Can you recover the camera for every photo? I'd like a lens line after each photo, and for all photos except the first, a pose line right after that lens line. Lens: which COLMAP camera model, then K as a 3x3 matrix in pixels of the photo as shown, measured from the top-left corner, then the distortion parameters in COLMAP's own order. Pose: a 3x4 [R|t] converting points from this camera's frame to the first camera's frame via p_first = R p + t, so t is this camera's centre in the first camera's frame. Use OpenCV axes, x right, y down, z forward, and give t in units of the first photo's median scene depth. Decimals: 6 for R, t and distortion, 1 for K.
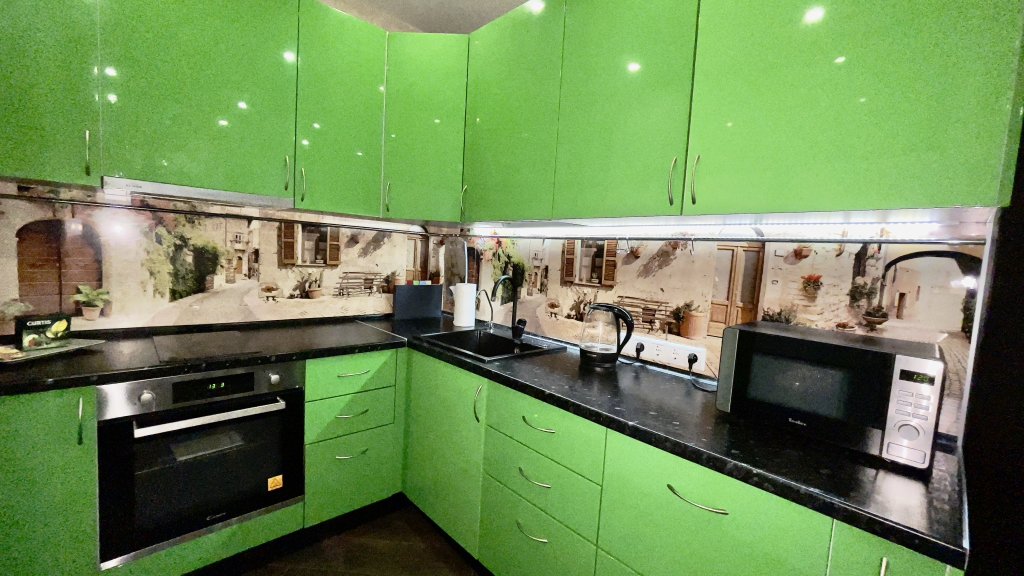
lens RADIAL K [[406.9, 0, 512.0], [0, 406.9, 288.0], [0, 0, 1]] dist [-0.030713, 0.011849]
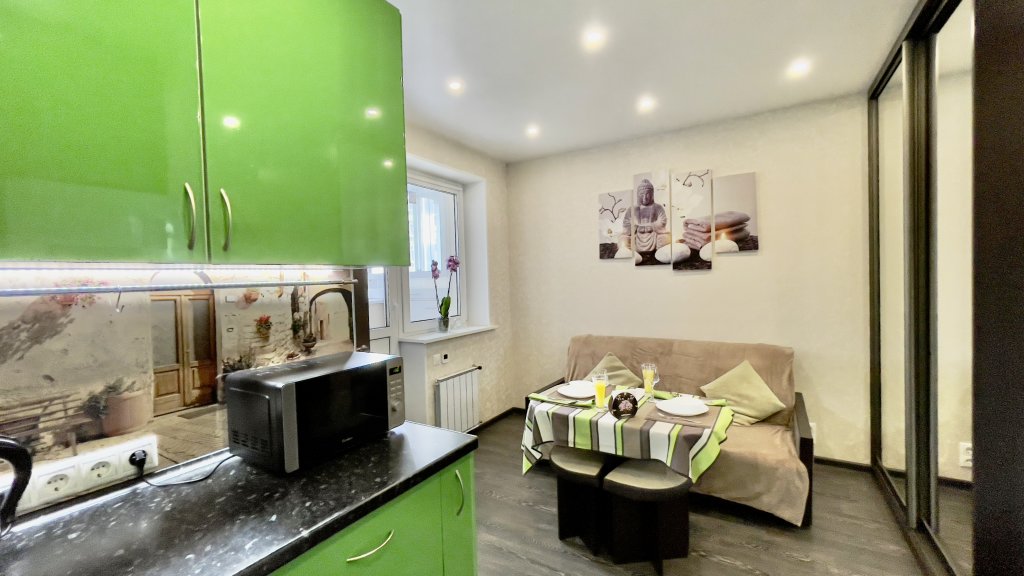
lens RADIAL K [[406.9, 0, 512.0], [0, 406.9, 288.0], [0, 0, 1]] dist [-0.030713, 0.011849]
pose [[-0.255174, -0.073651, 0.964086, -0.338466], [0.093035, 0.990598, 0.100301, -0.117294], [-0.962409, 0.115288, -0.245922, 0.471066]]
